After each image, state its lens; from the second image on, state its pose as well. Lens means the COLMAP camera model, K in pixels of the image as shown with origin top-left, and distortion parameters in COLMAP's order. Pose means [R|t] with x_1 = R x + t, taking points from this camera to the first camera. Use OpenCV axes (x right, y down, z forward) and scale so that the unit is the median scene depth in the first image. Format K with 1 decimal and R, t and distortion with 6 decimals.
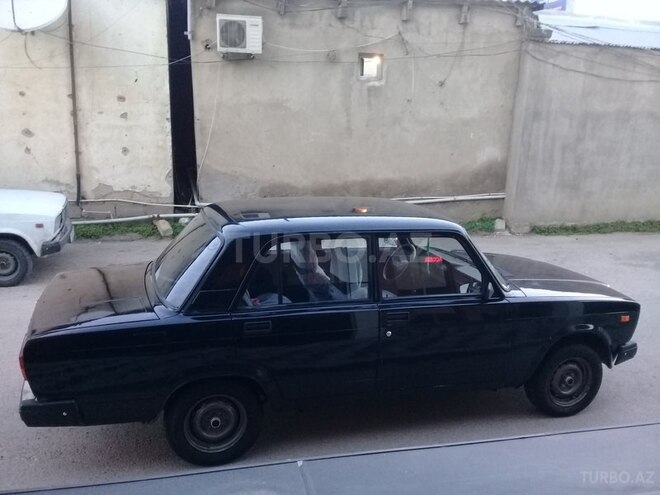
lens RADIAL K [[604.0, 0, 330.0], [0, 604.0, 247.5], [0, 0, 1]] dist [0.094529, -0.183207]
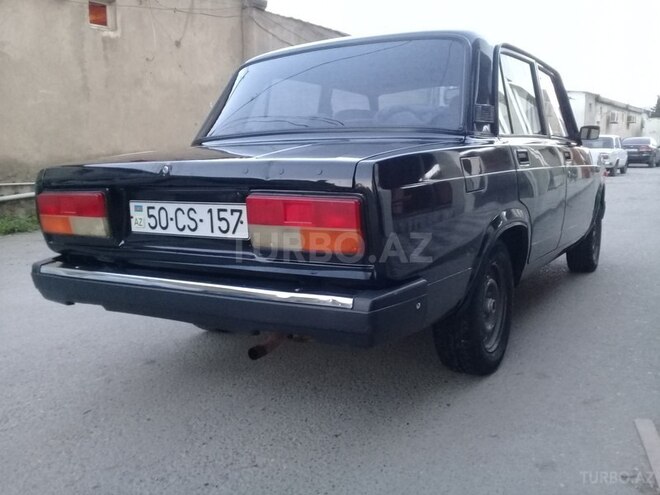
lens RADIAL K [[604.0, 0, 330.0], [0, 604.0, 247.5], [0, 0, 1]] dist [0.094529, -0.183207]
pose [[0.758338, -0.136779, 0.637350, -0.254462], [0.170995, 0.985240, 0.007984, 0.054953], [-0.629035, 0.102929, 0.770533, 0.201877]]
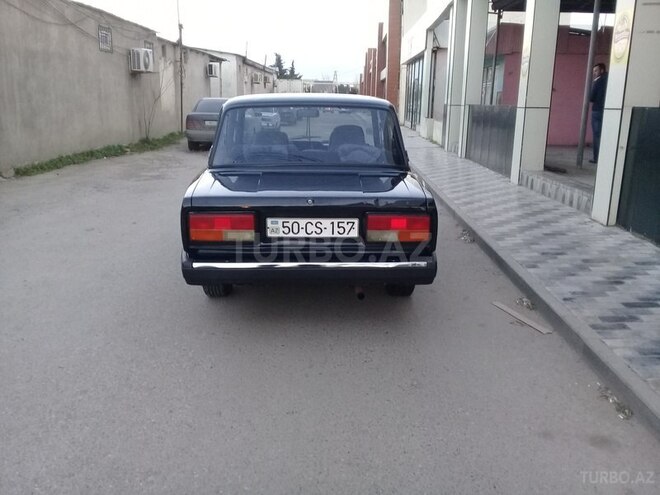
lens RADIAL K [[604.0, 0, 330.0], [0, 604.0, 247.5], [0, 0, 1]] dist [0.094529, -0.183207]
pose [[0.276984, -0.245401, 0.929009, -0.476710], [0.188108, 0.961978, 0.198025, -0.013905], [-0.942282, 0.119904, 0.312614, 0.263850]]
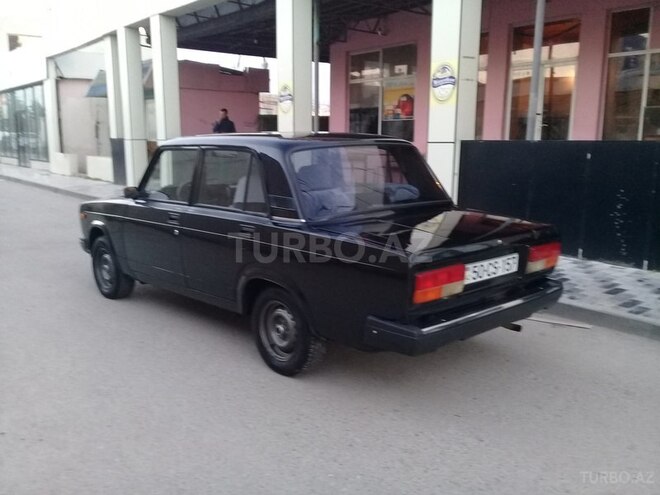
lens RADIAL K [[604.0, 0, 330.0], [0, 604.0, 247.5], [0, 0, 1]] dist [0.094529, -0.183207]
pose [[-0.403764, -0.188884, 0.895152, -0.420933], [0.173906, 0.944768, 0.277795, -0.076234], [-0.898182, 0.267836, -0.348615, 0.564127]]
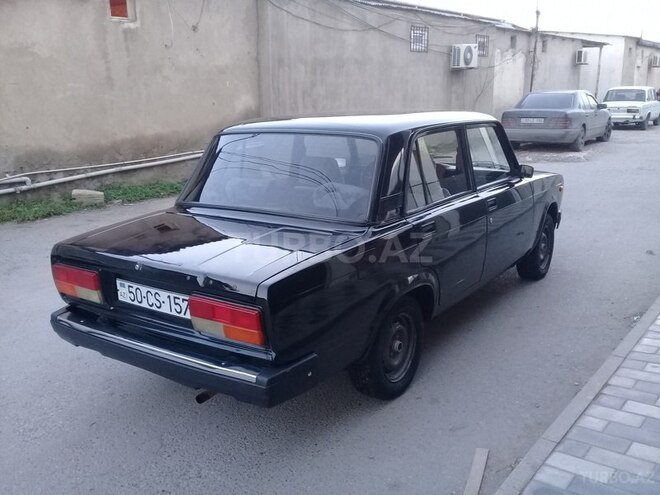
lens RADIAL K [[604.0, 0, 330.0], [0, 604.0, 247.5], [0, 0, 1]] dist [0.094529, -0.183207]
pose [[0.797045, -0.192171, 0.572529, -0.252034], [0.165638, 0.981229, 0.098761, 0.004794], [-0.580761, 0.016115, 0.813915, 0.116733]]
